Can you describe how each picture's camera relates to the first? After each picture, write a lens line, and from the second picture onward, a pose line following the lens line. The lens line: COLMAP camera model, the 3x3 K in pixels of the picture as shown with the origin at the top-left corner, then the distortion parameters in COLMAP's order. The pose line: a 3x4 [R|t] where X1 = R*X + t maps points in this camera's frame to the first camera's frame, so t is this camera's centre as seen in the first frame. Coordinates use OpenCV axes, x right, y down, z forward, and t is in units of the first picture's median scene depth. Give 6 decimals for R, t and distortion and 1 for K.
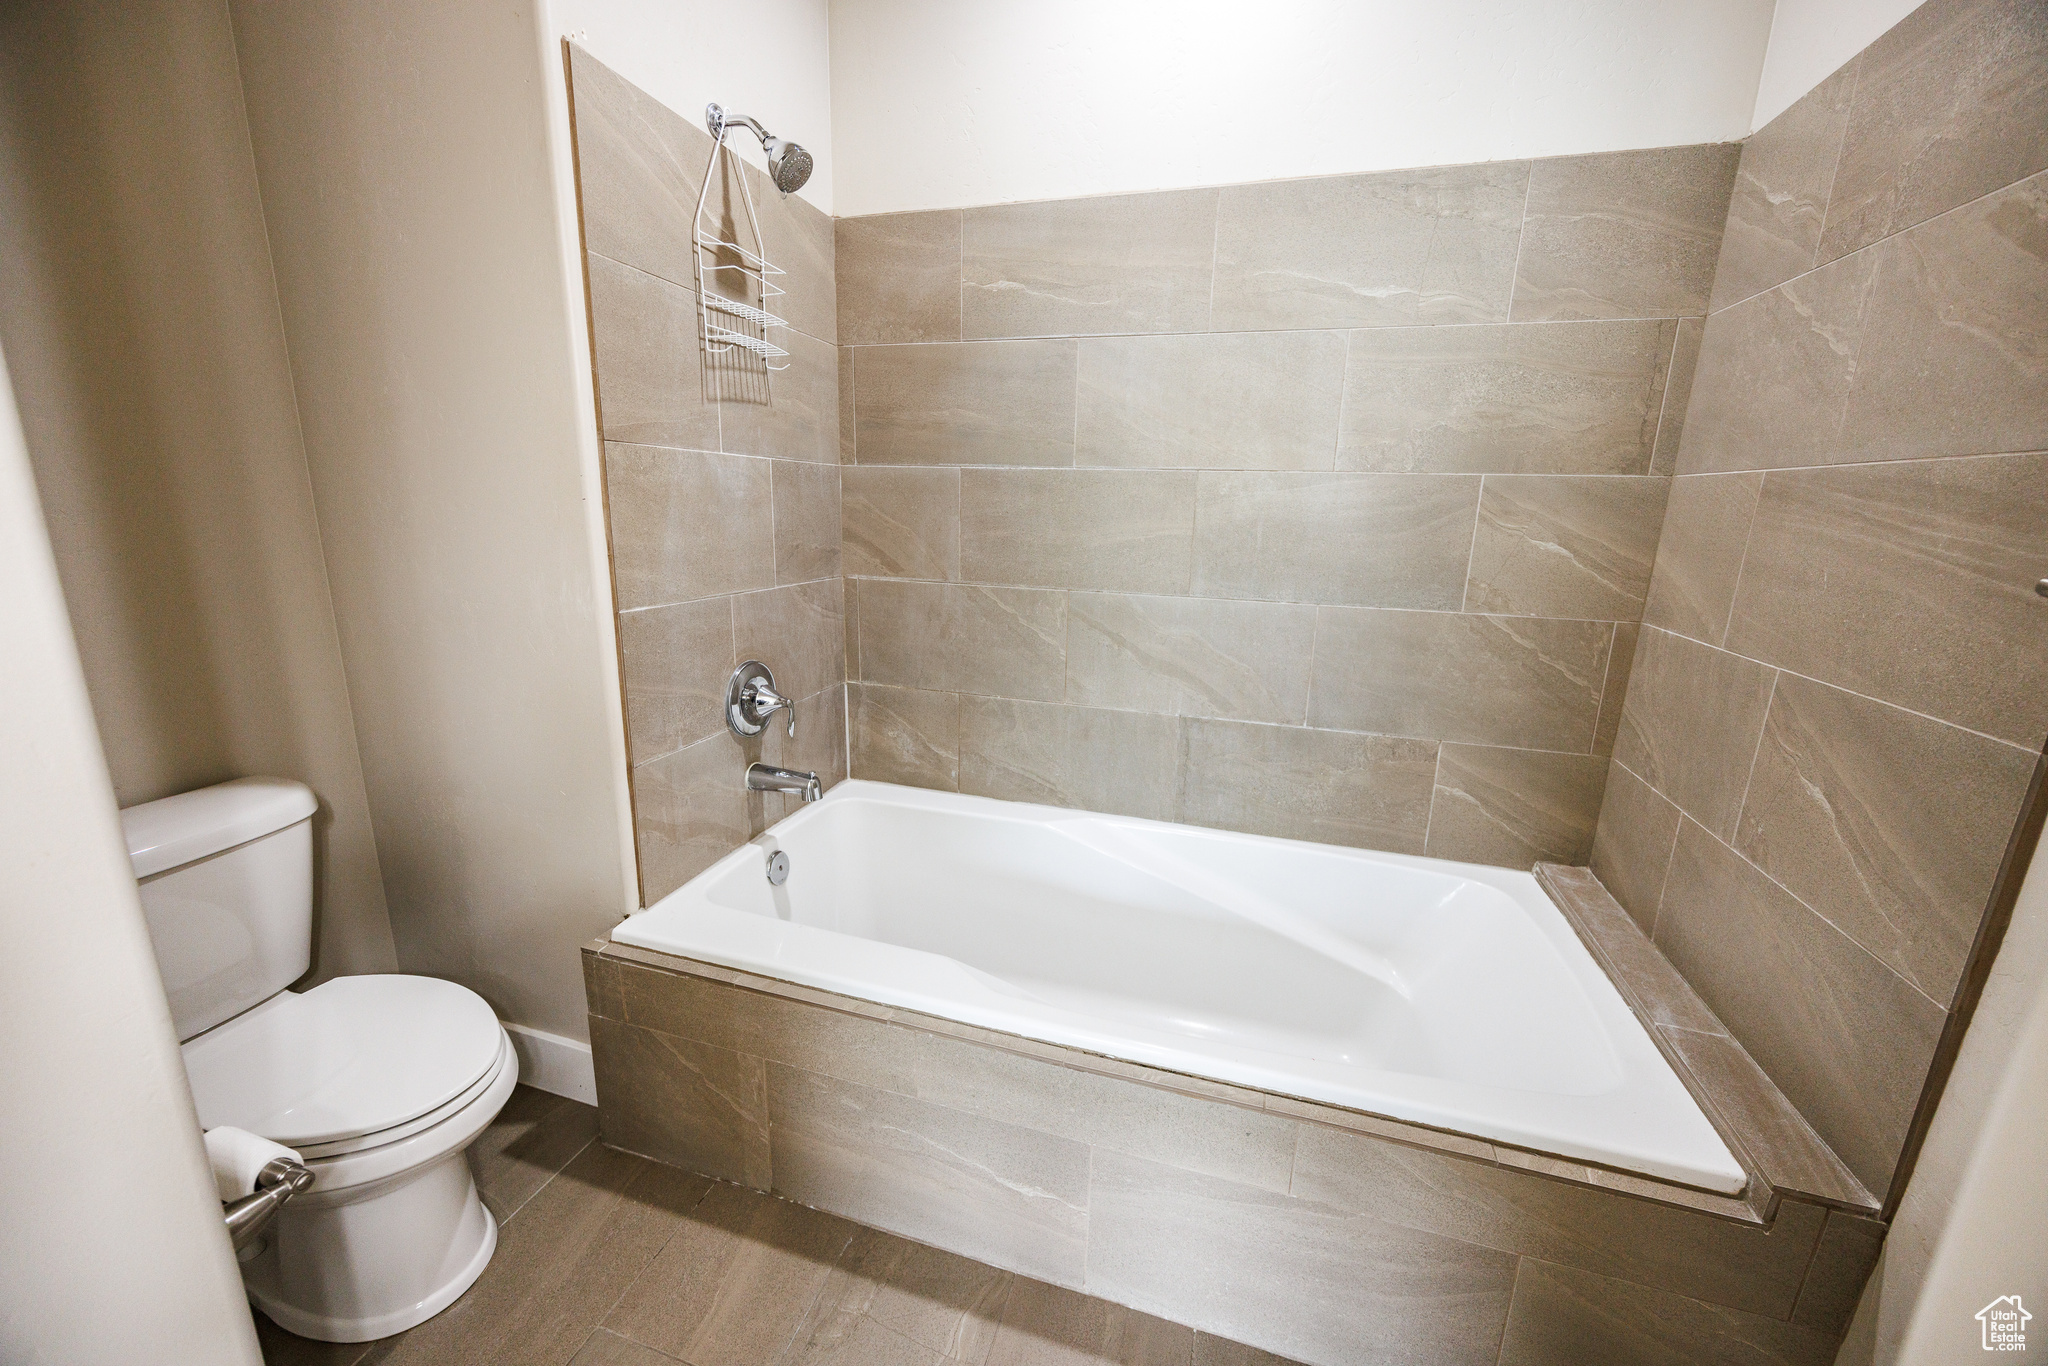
lens RADIAL K [[783.7, 0, 1033.5], [0, 783.7, 683.7], [0, 0, 1]] dist [-0.000915, -0.000011]
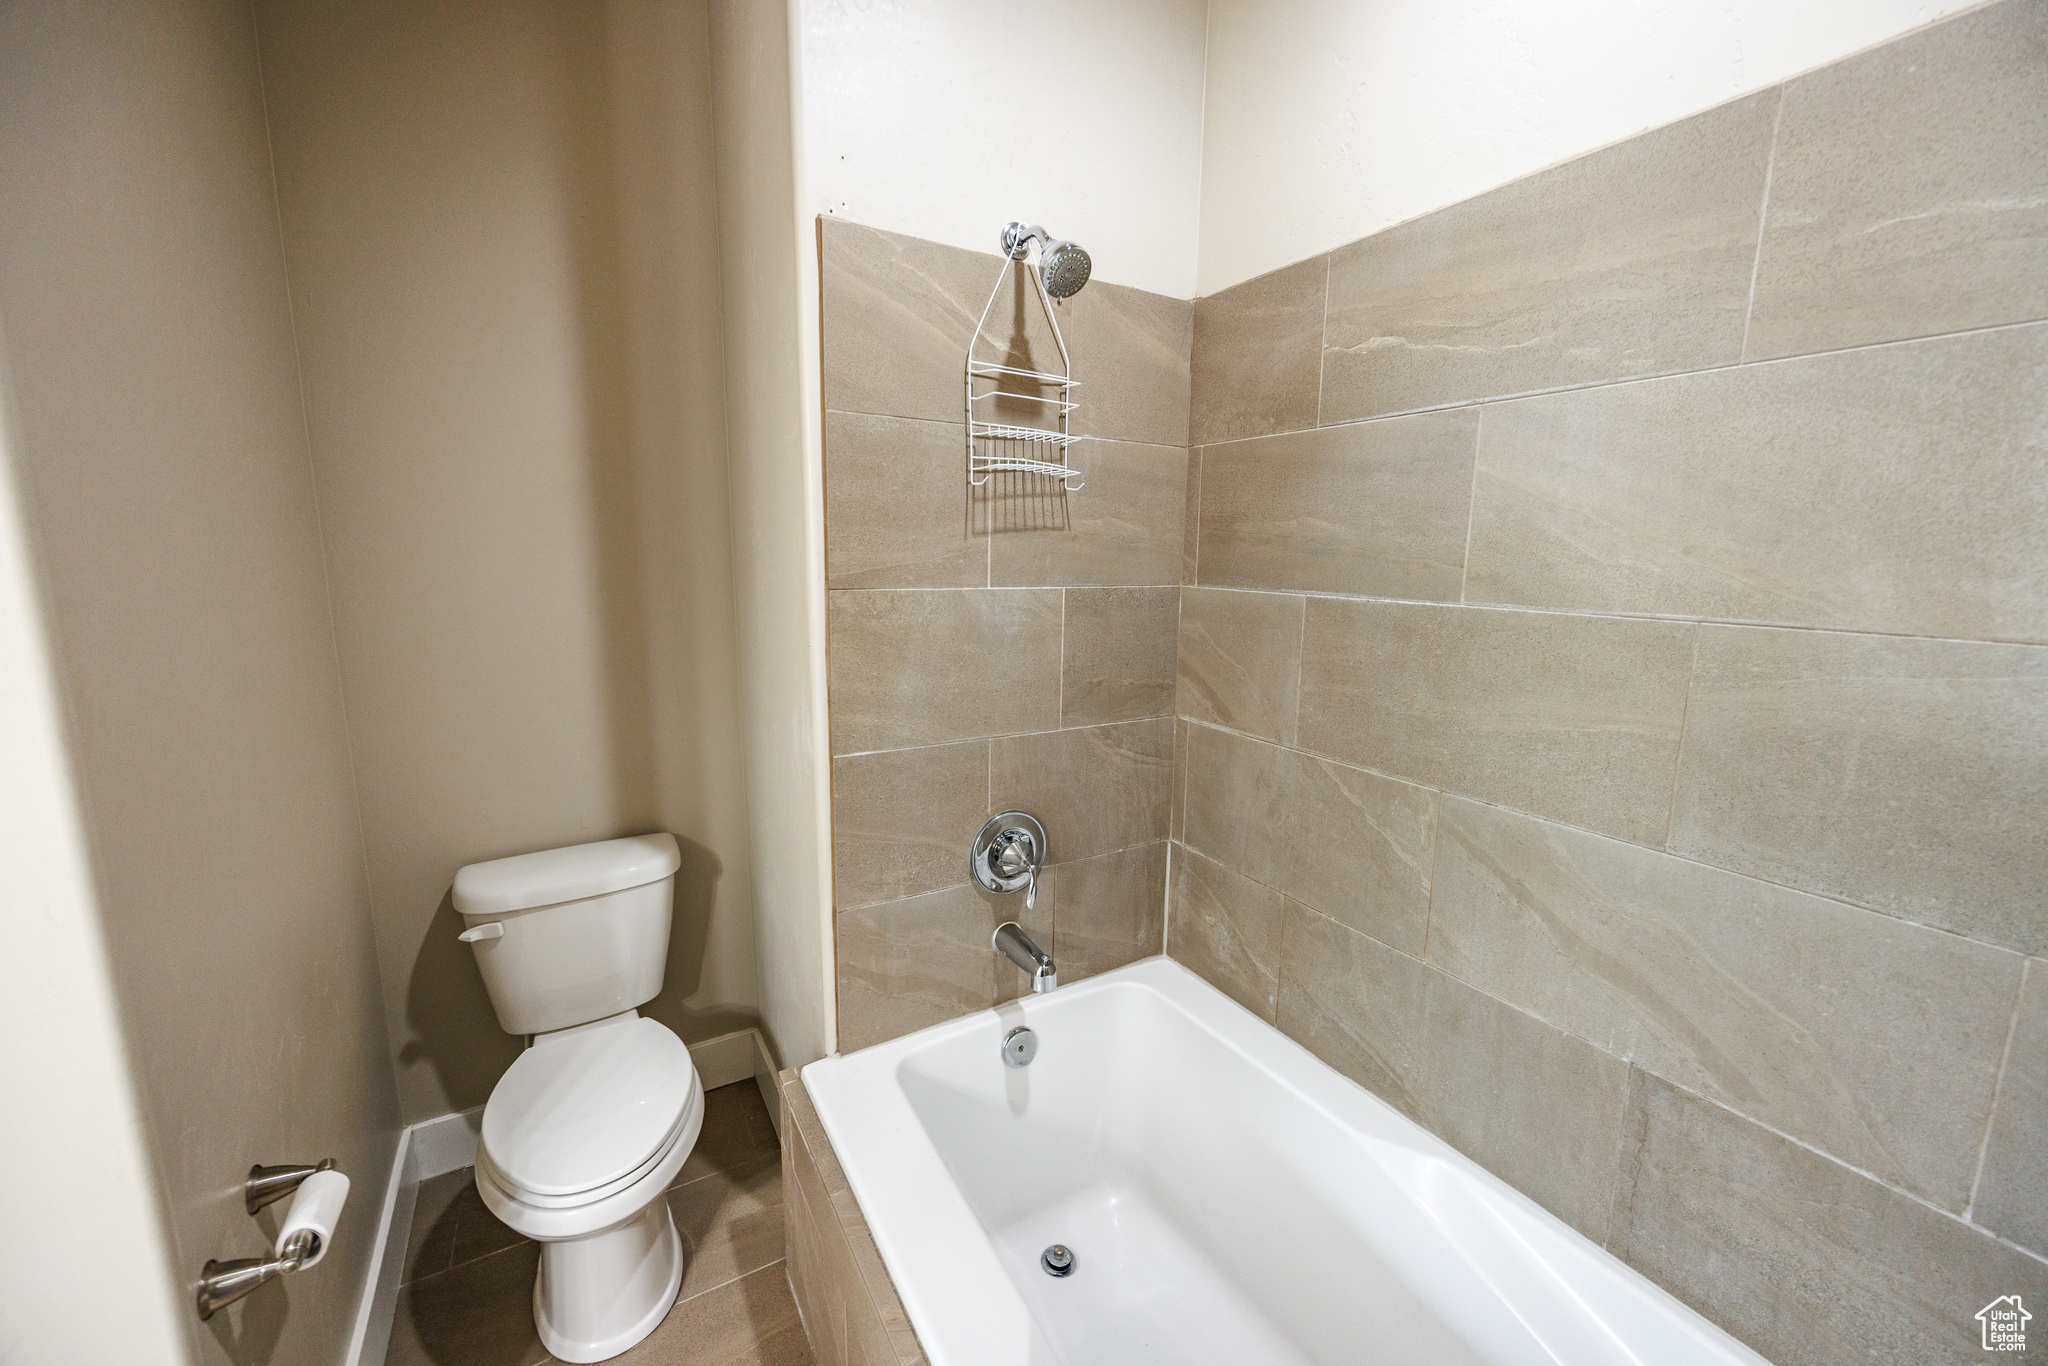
lens RADIAL K [[799.0, 0, 1014.8], [0, 799.0, 683.1], [0, 0, 1]] dist [-0.002129, -0.000180]
pose [[0.727670, 0.098204, -0.678861, 0.230228], [-0.151009, 0.988352, -0.018891, -0.145668], [0.669098, 0.116260, 0.734024, 0.294276]]
